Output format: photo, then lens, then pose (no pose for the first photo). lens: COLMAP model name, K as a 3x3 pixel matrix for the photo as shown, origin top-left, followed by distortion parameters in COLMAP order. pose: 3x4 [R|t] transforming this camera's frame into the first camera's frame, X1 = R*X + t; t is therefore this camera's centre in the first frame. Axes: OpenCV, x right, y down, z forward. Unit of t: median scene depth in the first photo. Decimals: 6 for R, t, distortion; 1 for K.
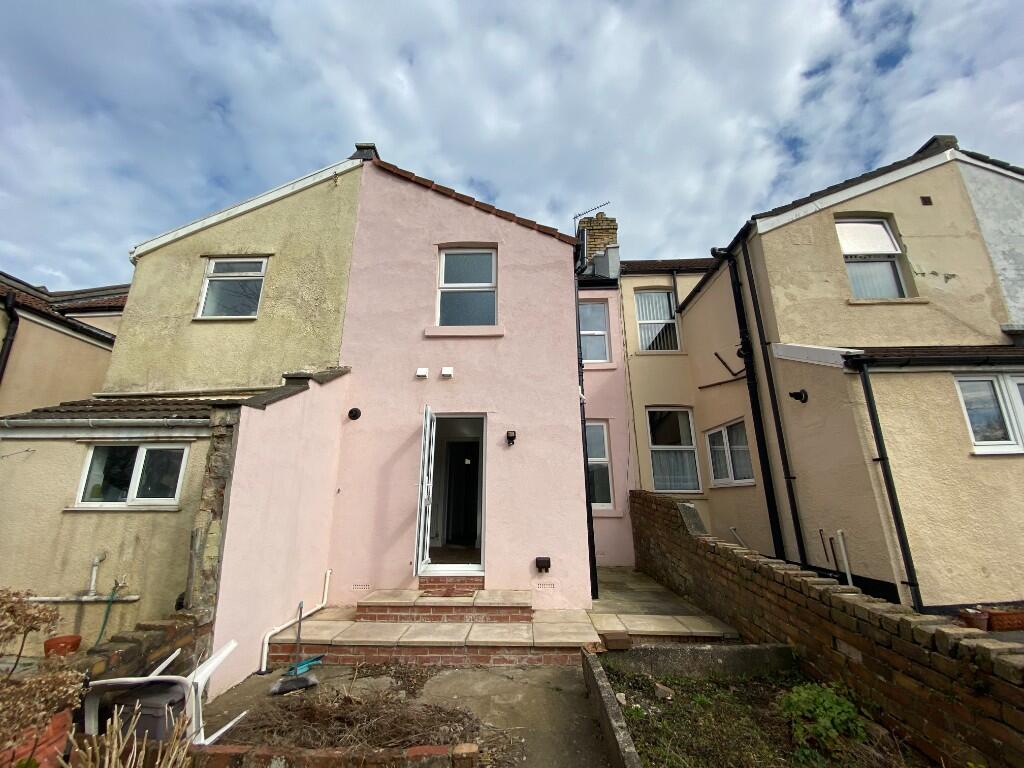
lens RADIAL K [[419.3, 0, 509.3], [0, 419.3, 385.7], [0, 0, 1]] dist [0.009461, -0.011902]
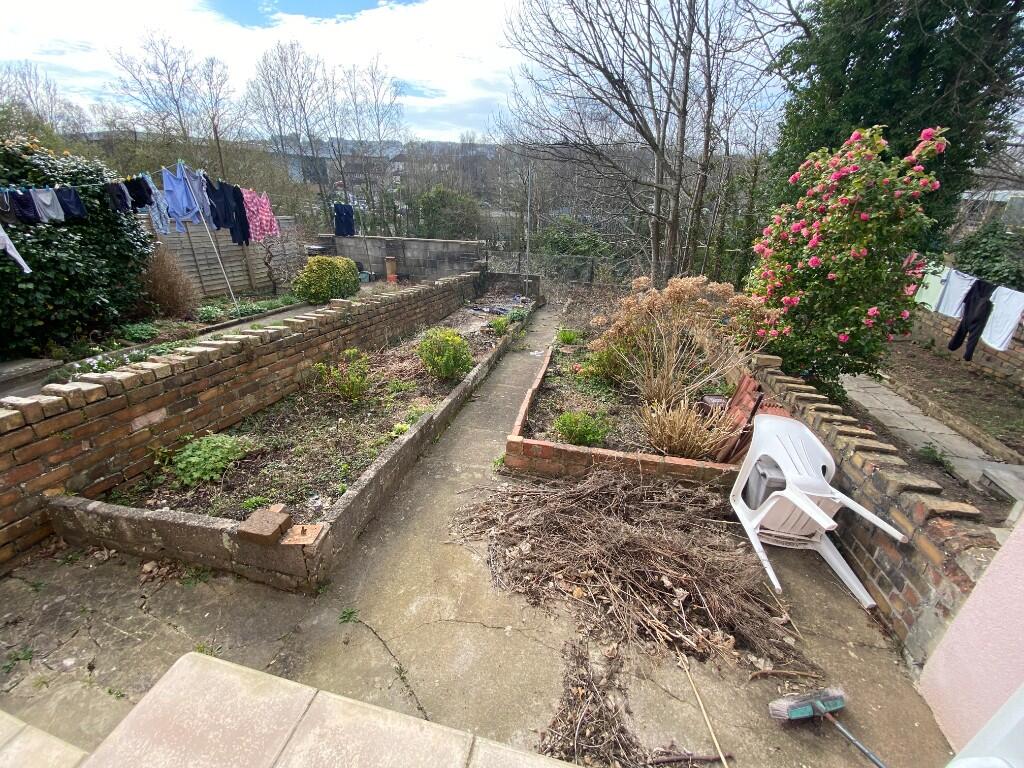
lens RADIAL K [[419.3, 0, 507.8], [0, 419.3, 384.4], [0, 0, 1]] dist [0.009461, -0.011902]
pose [[-0.980271, -0.094157, 0.173793, -0.200937], [-0.064061, 0.983133, 0.171306, 0.262960], [-0.186991, 0.156793, -0.969768, 1.543209]]
